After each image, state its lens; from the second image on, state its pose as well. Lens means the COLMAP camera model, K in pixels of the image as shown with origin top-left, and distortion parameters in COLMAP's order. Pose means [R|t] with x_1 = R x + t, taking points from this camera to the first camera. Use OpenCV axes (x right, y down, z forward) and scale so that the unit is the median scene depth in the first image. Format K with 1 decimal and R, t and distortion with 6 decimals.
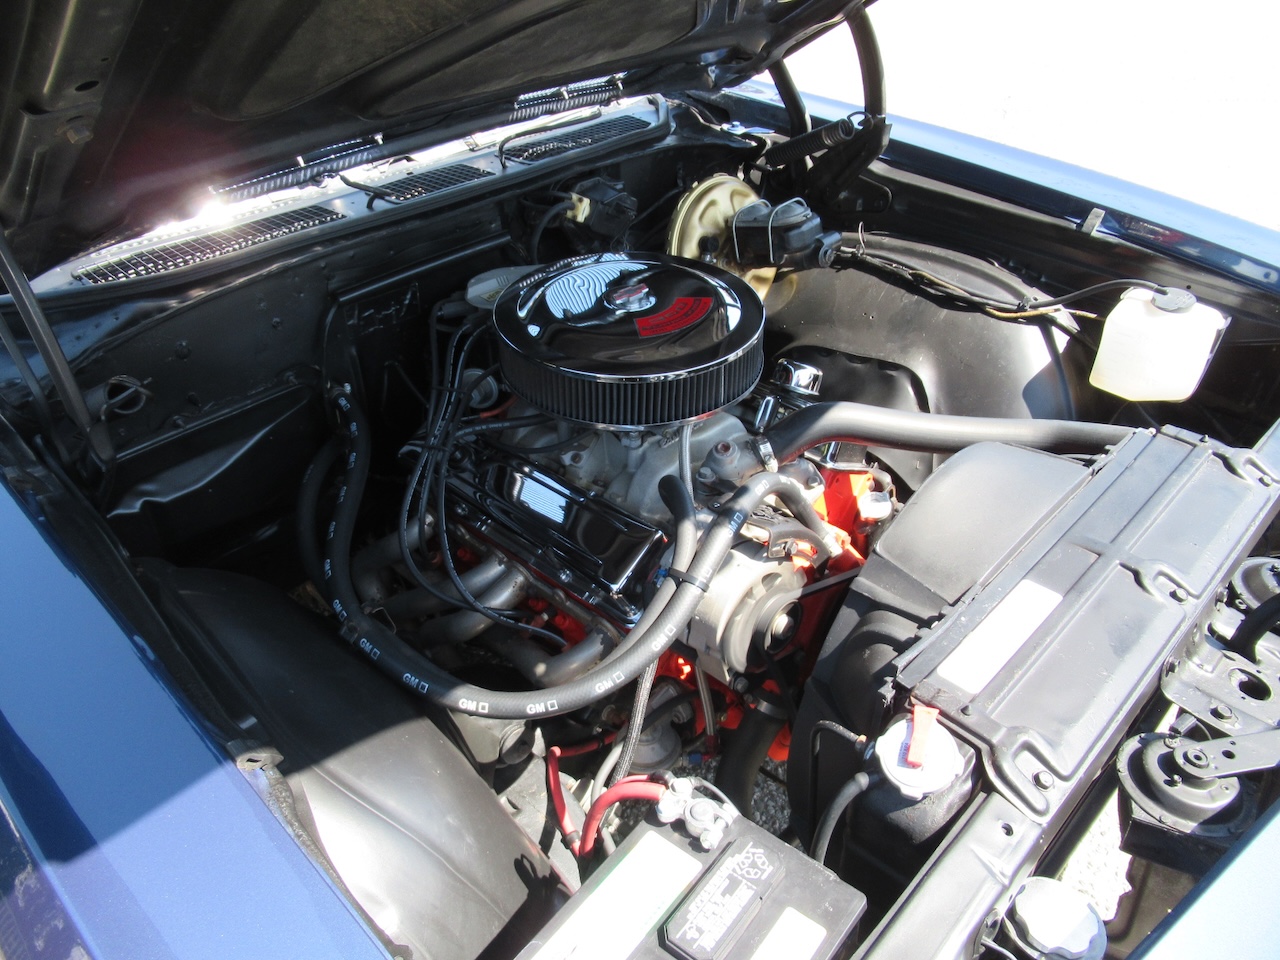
lens RADIAL K [[948.0, 0, 641.8], [0, 948.0, 479.4], [0, 0, 1]] dist [-0.002177, -0.006767]
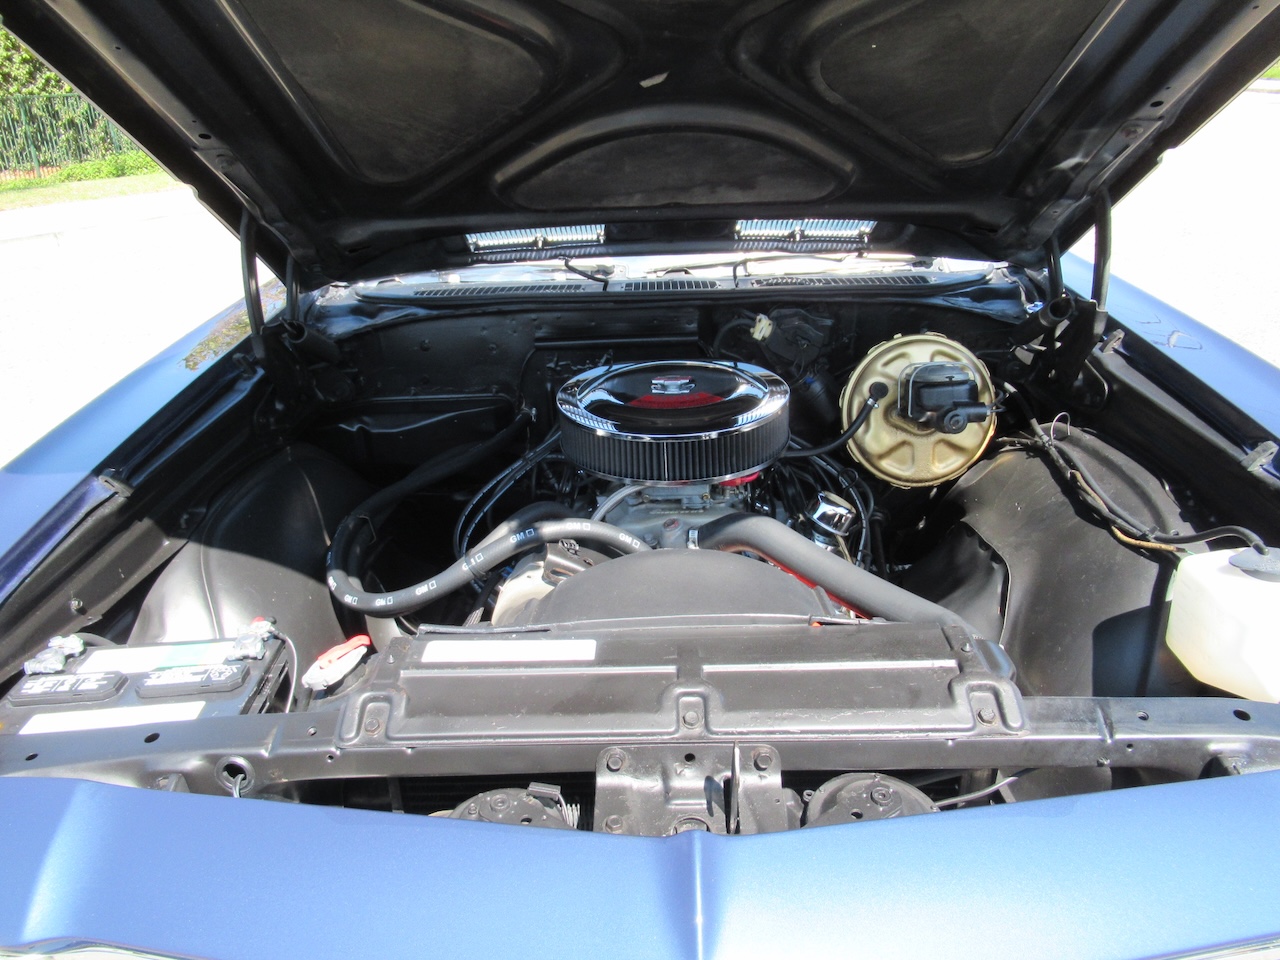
lens RADIAL K [[948.0, 0, 641.8], [0, 948.0, 479.4], [0, 0, 1]] dist [-0.002177, -0.006767]
pose [[0.683589, 0.278657, -0.674578, 0.635868], [-0.404166, 0.914127, -0.031955, -0.025260], [0.607746, 0.294486, 0.737511, 0.125391]]
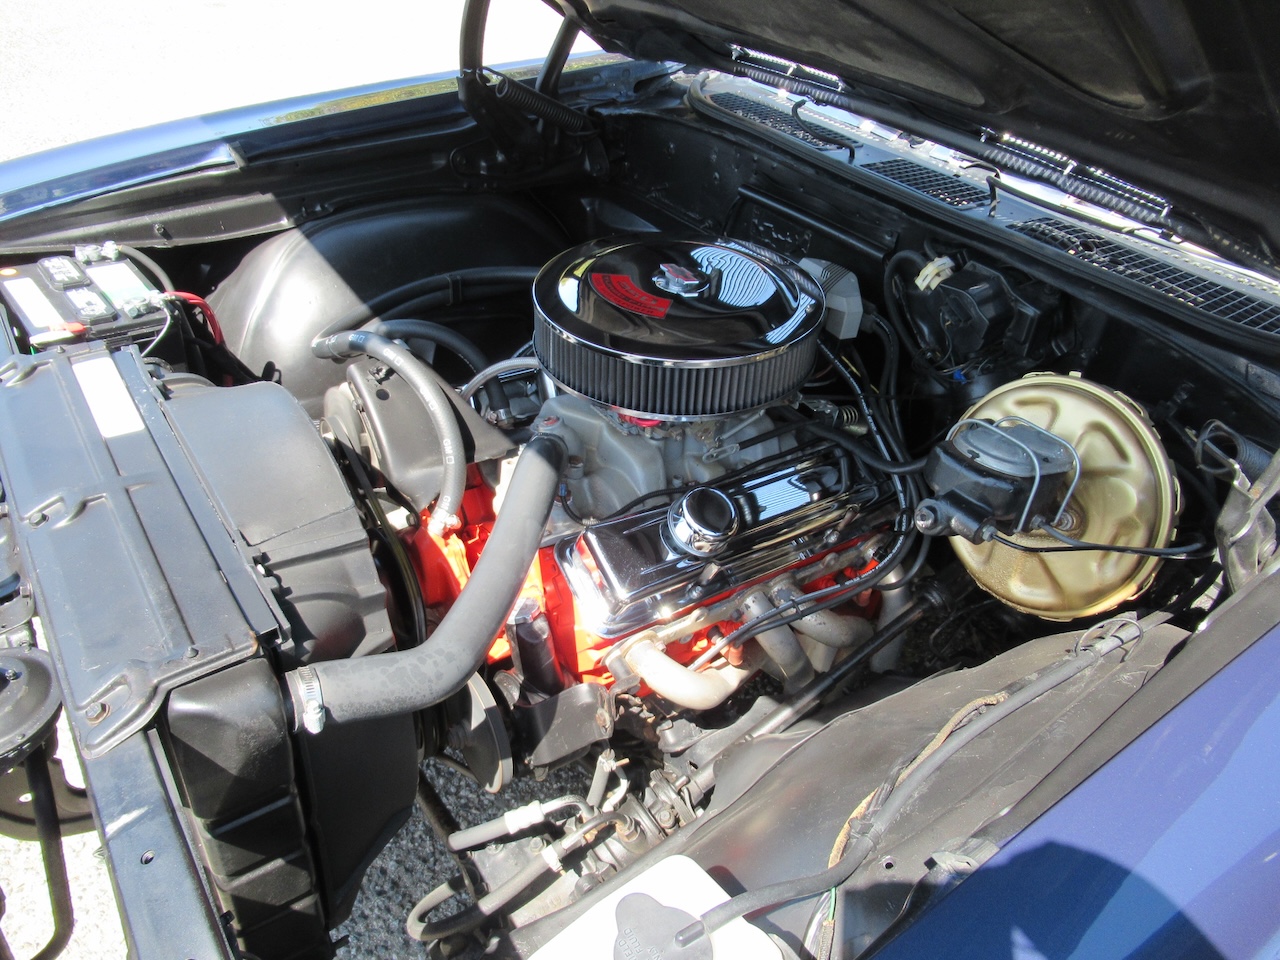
lens RADIAL K [[948.0, 0, 641.8], [0, 948.0, 479.4], [0, 0, 1]] dist [-0.002177, -0.006767]
pose [[-0.186467, 0.580139, -0.792886, 0.688273], [-0.618078, 0.558054, 0.553674, -0.466970], [0.763682, 0.593307, 0.254513, 0.694226]]
